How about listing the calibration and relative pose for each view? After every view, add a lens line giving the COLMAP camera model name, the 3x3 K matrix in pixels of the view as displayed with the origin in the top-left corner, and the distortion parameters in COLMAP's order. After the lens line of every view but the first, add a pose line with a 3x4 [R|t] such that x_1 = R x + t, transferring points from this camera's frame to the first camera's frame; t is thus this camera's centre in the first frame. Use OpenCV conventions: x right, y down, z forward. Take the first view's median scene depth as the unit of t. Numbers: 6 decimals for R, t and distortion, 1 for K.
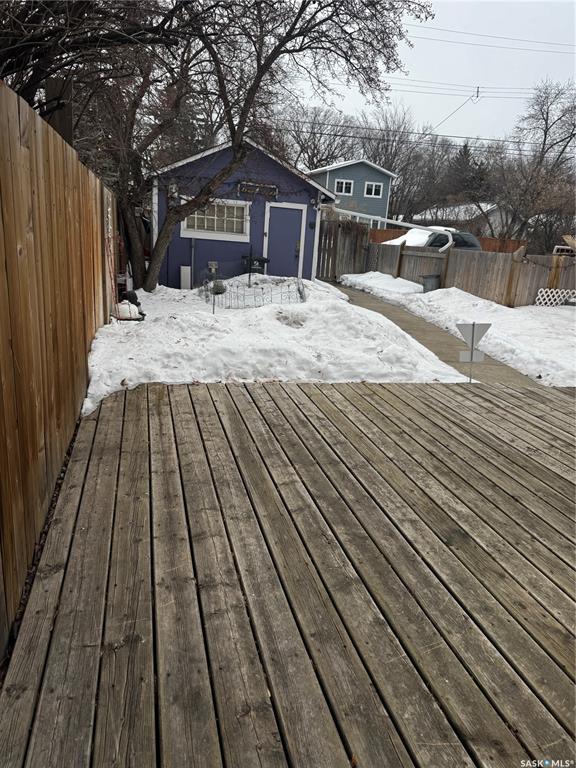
lens RADIAL K [[543.9, 0, 288.0], [0, 543.9, 384.0], [0, 0, 1]] dist [0.096669, -0.113835]
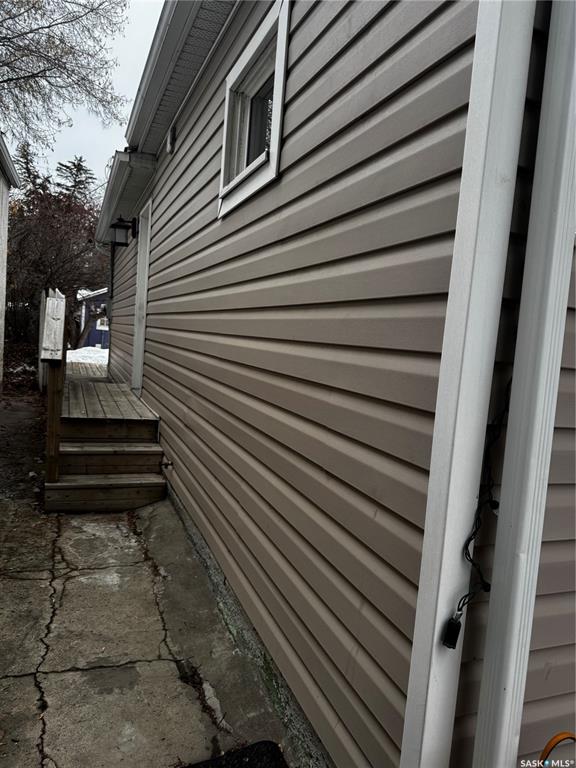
lens RADIAL K [[543.9, 0, 288.0], [0, 543.9, 384.0], [0, 0, 1]] dist [0.096669, -0.113835]
pose [[0.991575, 0.007294, 0.129326, 0.211988], [0.016907, 0.982584, -0.185046, 0.275749], [-0.128424, 0.185673, 0.974183, -0.883693]]
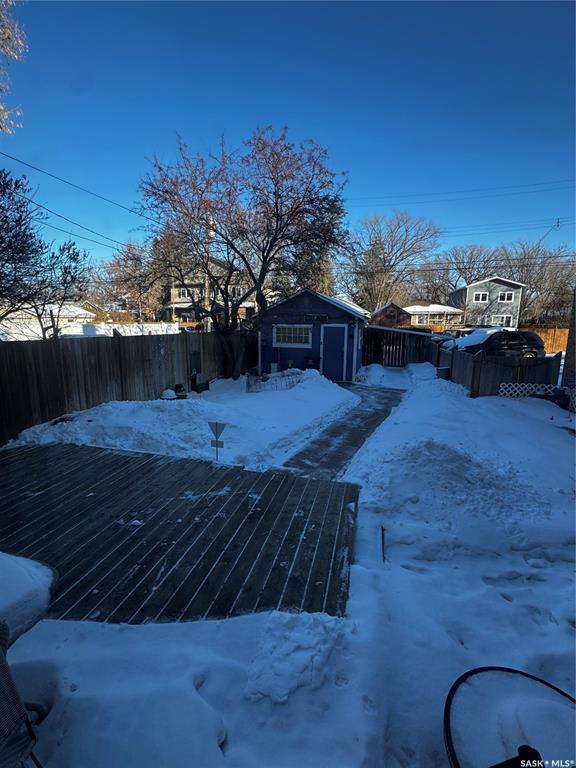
lens RADIAL K [[339.3, 0, 288.0], [0, 339.3, 384.0], [0, 0, 1]] dist [-0.002244, -0.000301]
pose [[0.877420, 0.028186, -0.478894, 0.353678], [-0.081443, 0.992533, -0.090801, -0.054133], [0.472759, 0.118673, 0.873164, 0.091209]]
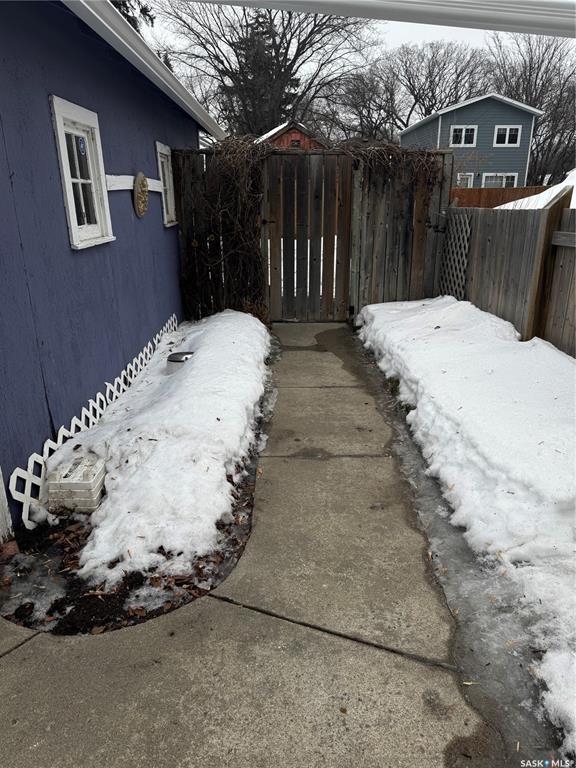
lens RADIAL K [[543.9, 0, 288.0], [0, 543.9, 384.0], [0, 0, 1]] dist [0.096669, -0.113835]
pose [[0.973461, 0.007733, -0.228720, 0.181236], [0.000262, 0.999391, 0.034903, -0.223923], [0.228851, -0.034036, 0.972866, 0.889235]]
